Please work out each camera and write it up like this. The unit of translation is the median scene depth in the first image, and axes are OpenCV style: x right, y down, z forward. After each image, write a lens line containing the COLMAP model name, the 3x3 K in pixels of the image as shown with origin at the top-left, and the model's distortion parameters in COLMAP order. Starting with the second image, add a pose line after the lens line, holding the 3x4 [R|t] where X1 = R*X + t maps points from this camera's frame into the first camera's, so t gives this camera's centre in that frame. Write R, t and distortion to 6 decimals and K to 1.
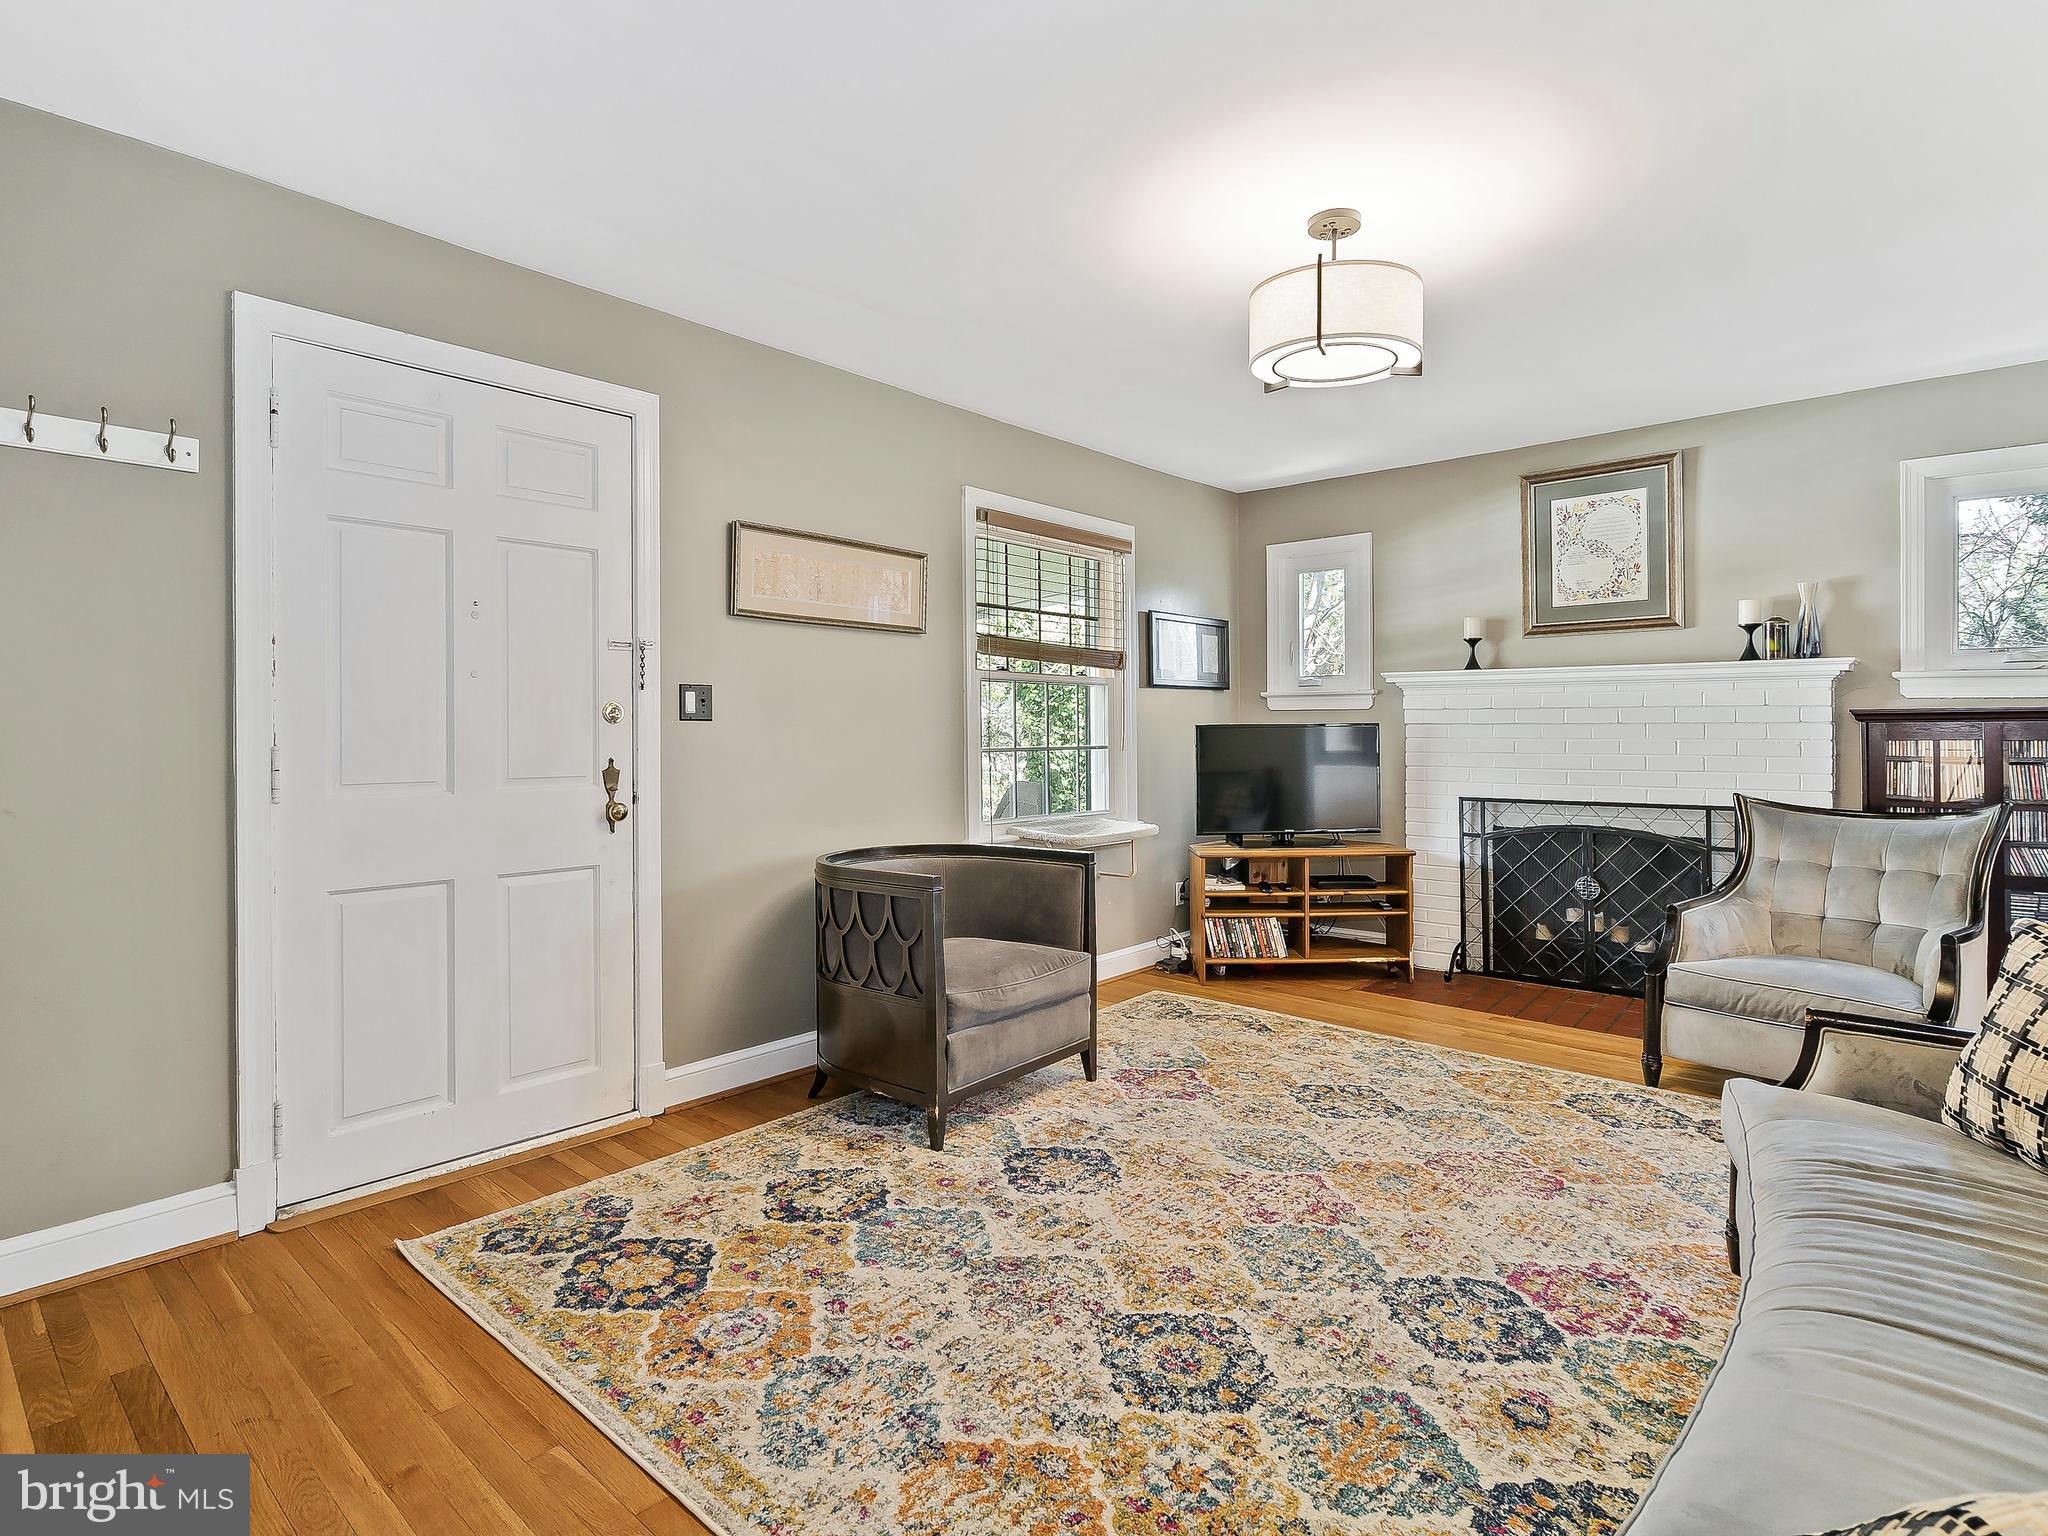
lens RADIAL K [[1060.5, 0, 1017.3], [0, 1060.5, 732.1], [0, 0, 1]] dist [-0.010274, 0.002494]
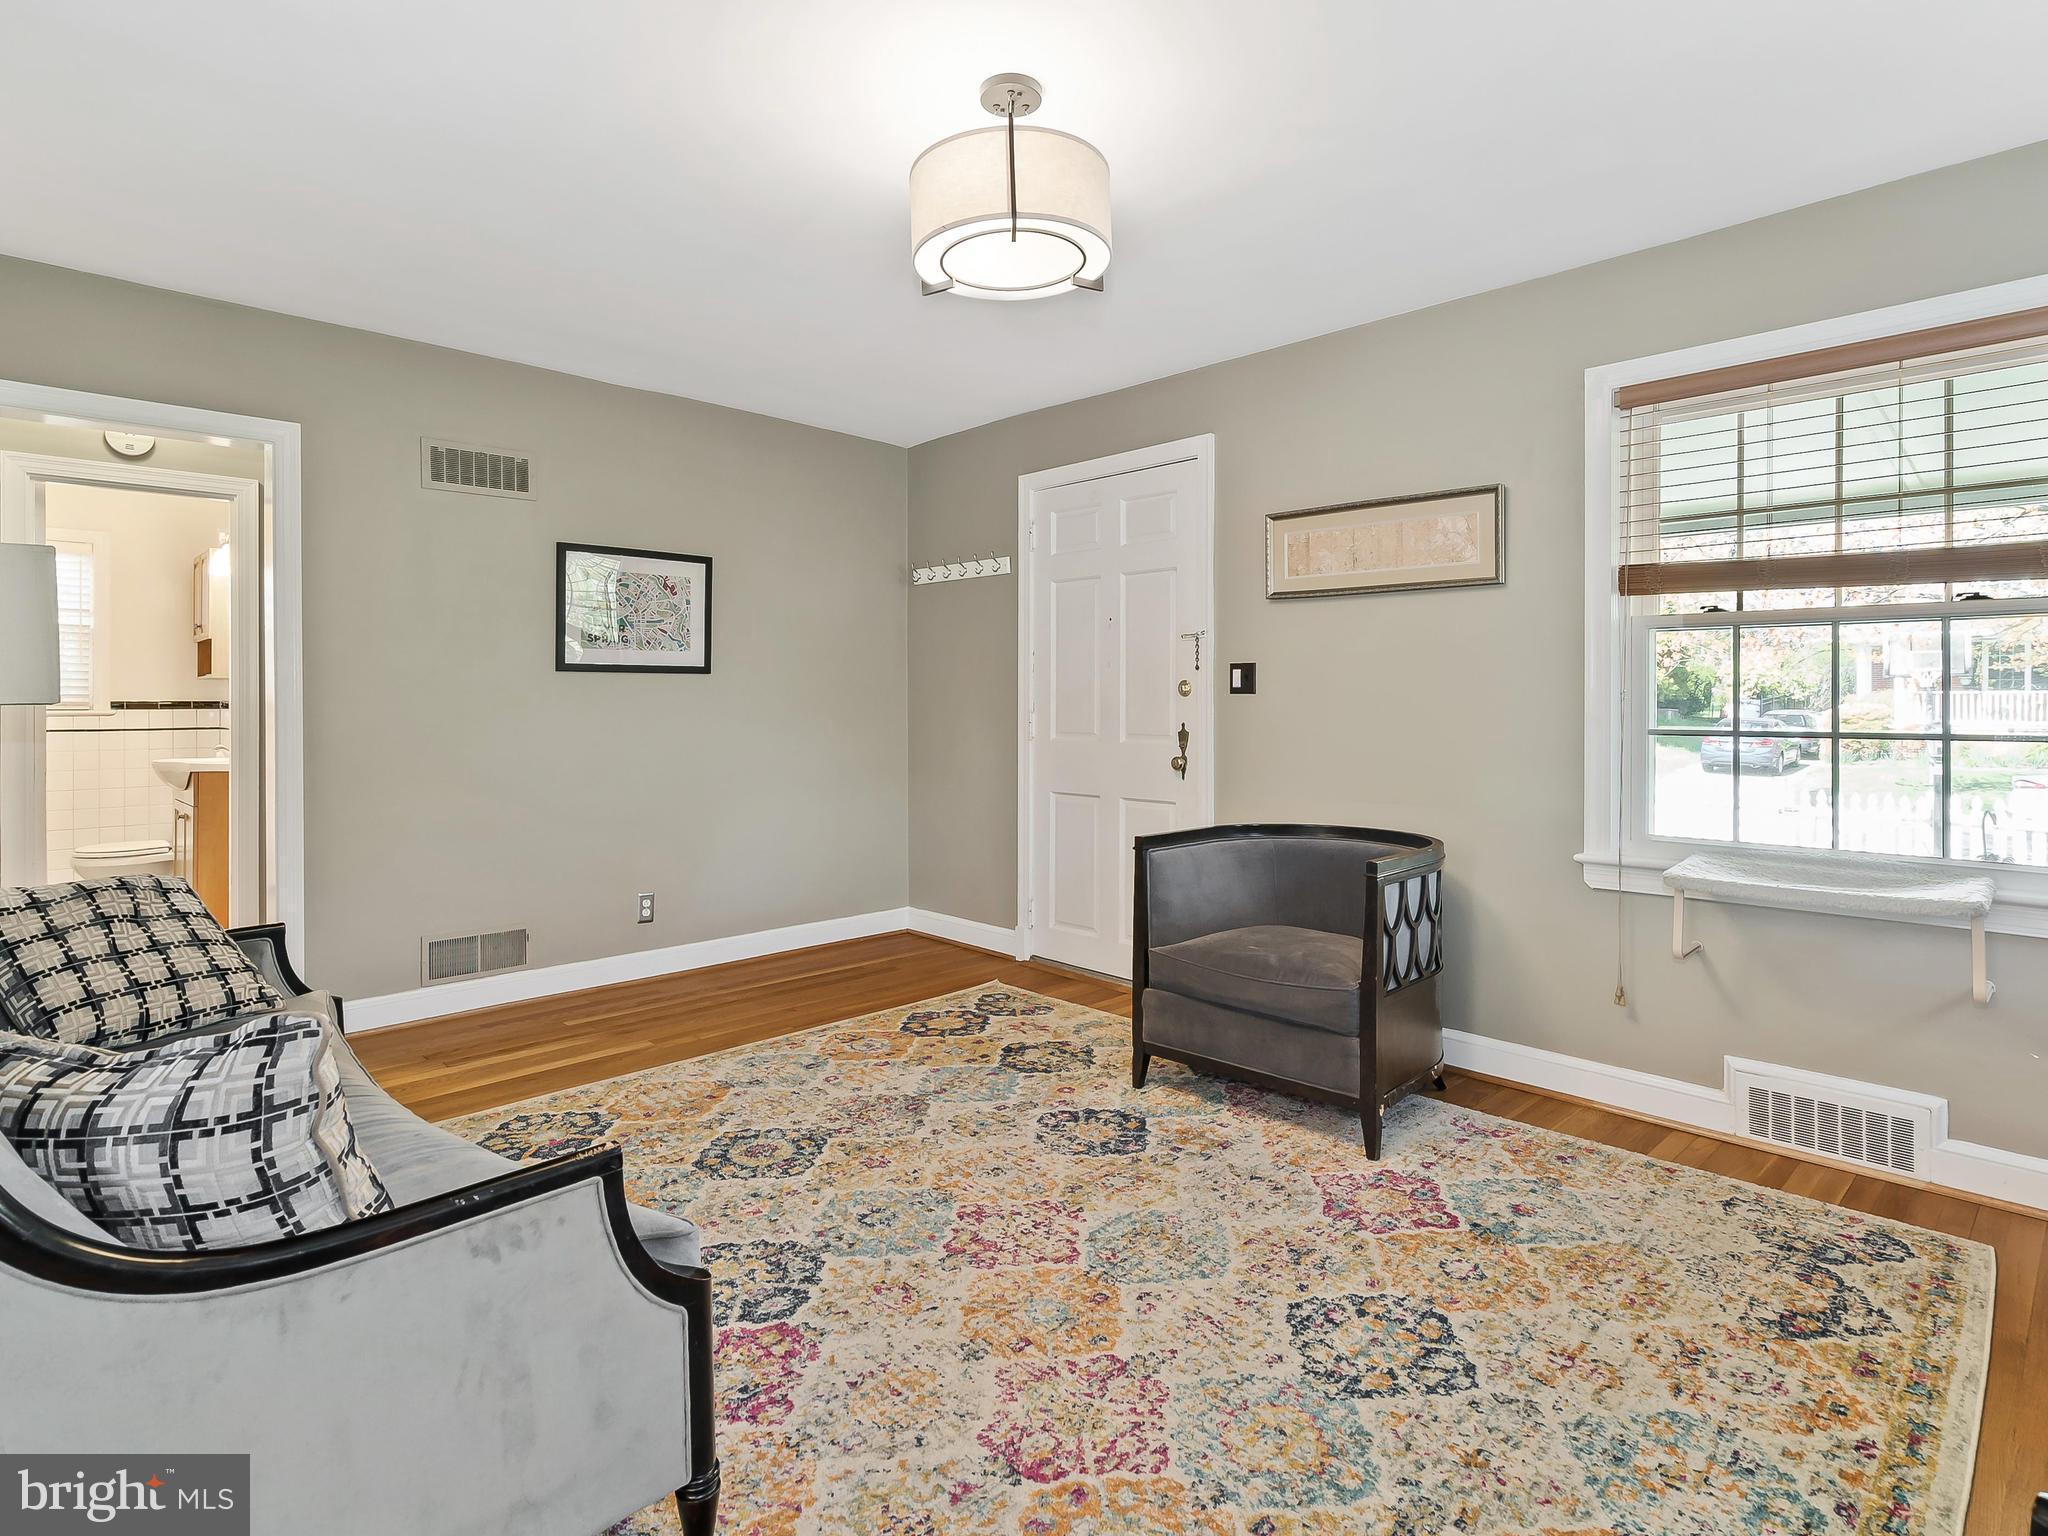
lens RADIAL K [[1060.5, 0, 1033.6], [0, 1060.5, 701.1], [0, 0, 1]] dist [-0.010274, 0.002494]
pose [[-0.059909, 0.001051, -0.998203, 0.913862], [-0.002987, 0.999995, 0.001232, -0.003303], [0.998199, 0.003055, -0.059906, 0.860332]]
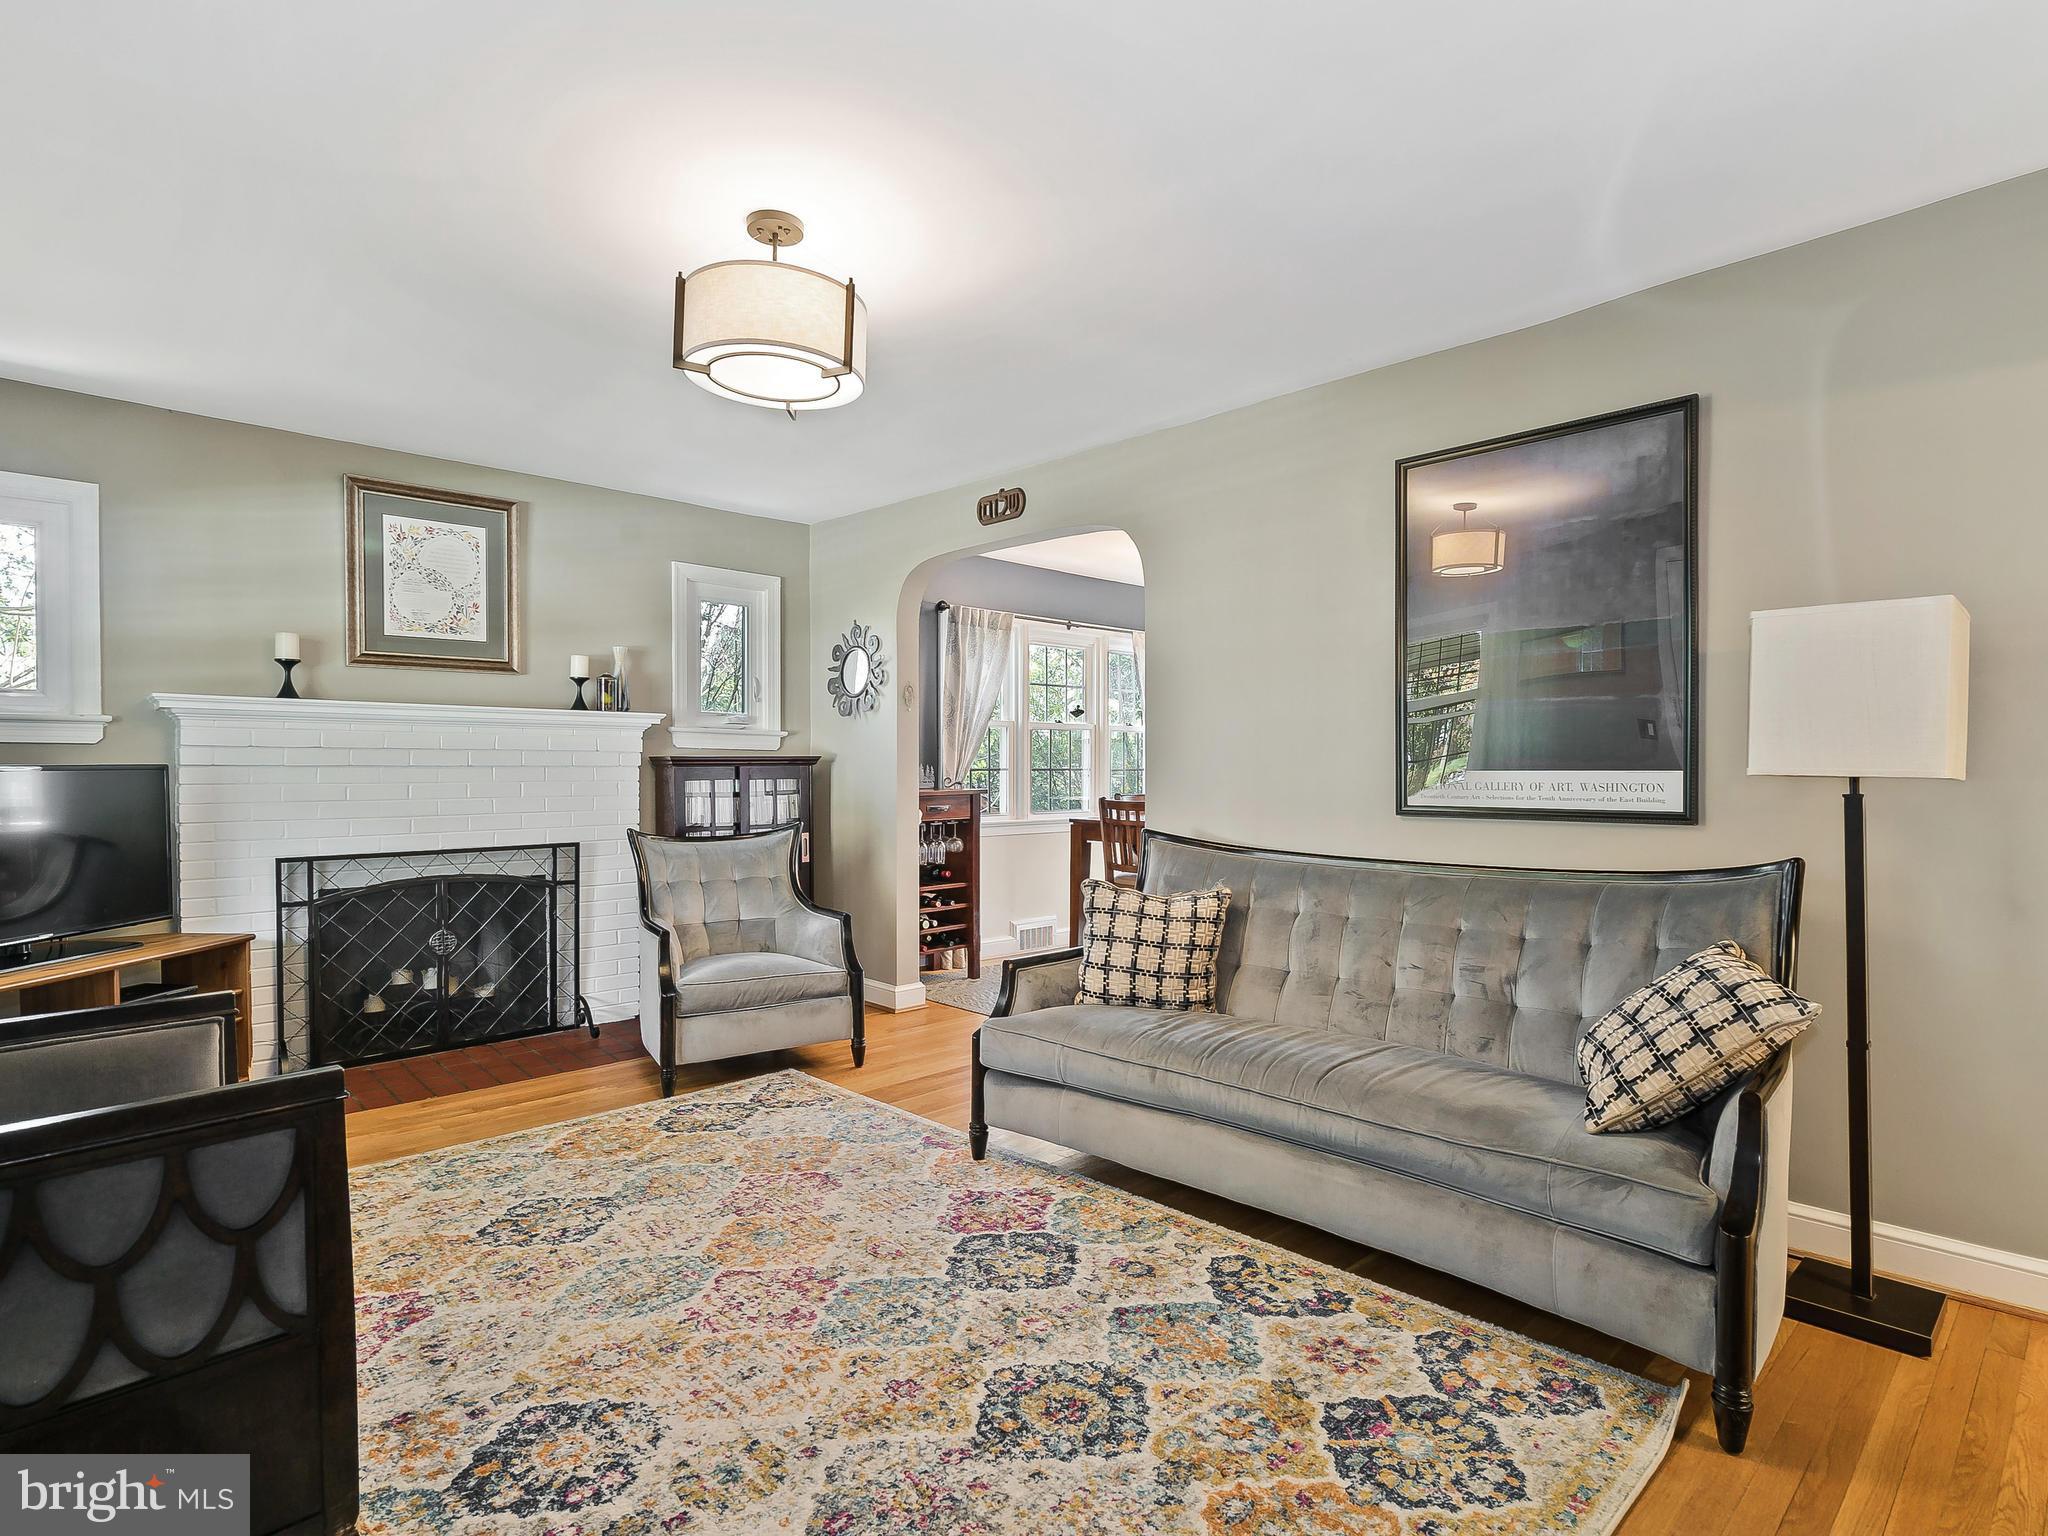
lens RADIAL K [[1060.5, 0, 1035.7], [0, 1060.5, 787.3], [0, 0, 1]] dist [-0.010274, 0.002494]
pose [[0.071279, -0.016878, 0.997314, -0.494828], [0.003596, 0.999855, 0.016664, -0.004550], [-0.997450, 0.002399, 0.071330, 0.569542]]
